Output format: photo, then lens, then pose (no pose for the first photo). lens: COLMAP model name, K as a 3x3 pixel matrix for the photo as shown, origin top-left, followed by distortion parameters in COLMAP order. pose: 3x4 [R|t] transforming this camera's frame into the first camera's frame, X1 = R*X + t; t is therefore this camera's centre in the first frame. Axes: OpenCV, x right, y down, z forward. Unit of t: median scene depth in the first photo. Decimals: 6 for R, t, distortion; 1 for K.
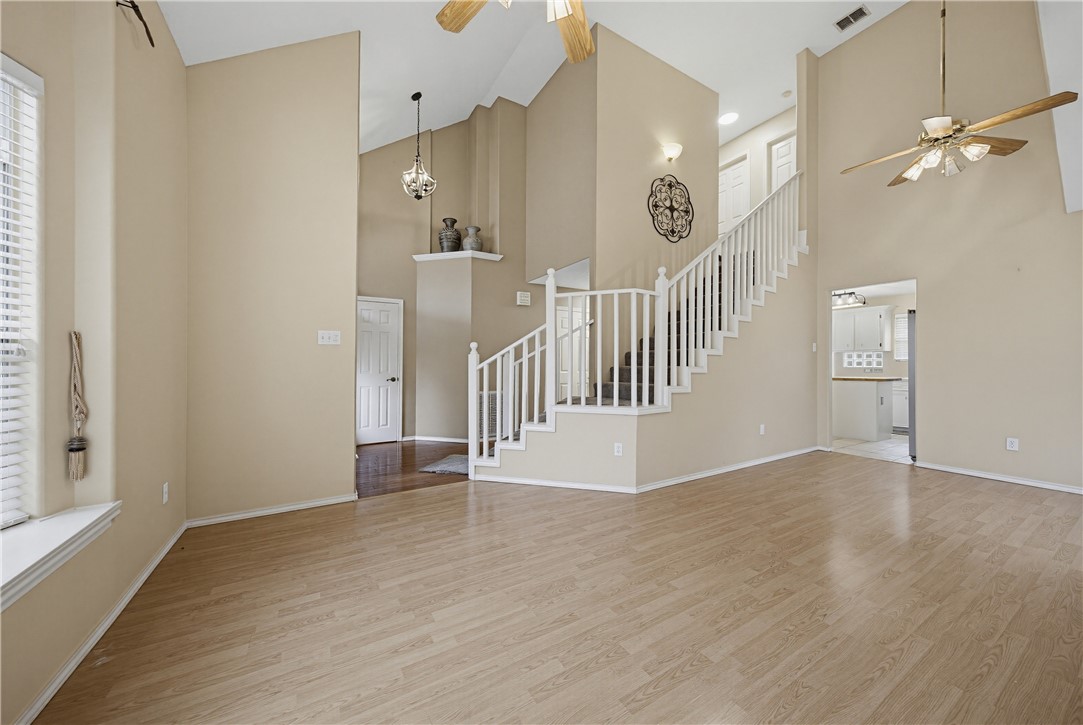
lens RADIAL K [[362.8, 0, 534.8], [0, 362.8, 364.6], [0, 0, 1]] dist [0.001742, 0.000124]
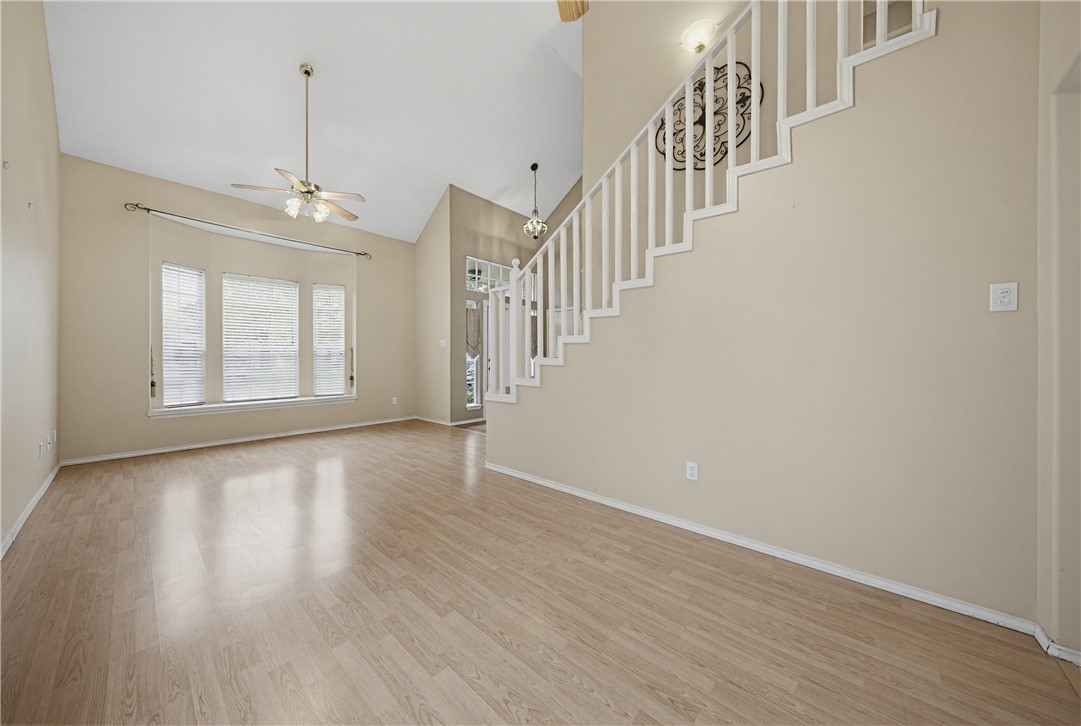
lens RADIAL K [[355.0, 0, 539.1], [0, 355.0, 360.2], [0, 0, 1]] dist [-0.000052, -0.000012]
pose [[0.329247, 0.004799, -0.944232, 1.710717], [0.005346, 0.999962, 0.006946, 0.007561], [0.944229, -0.007335, 0.329208, 0.967102]]
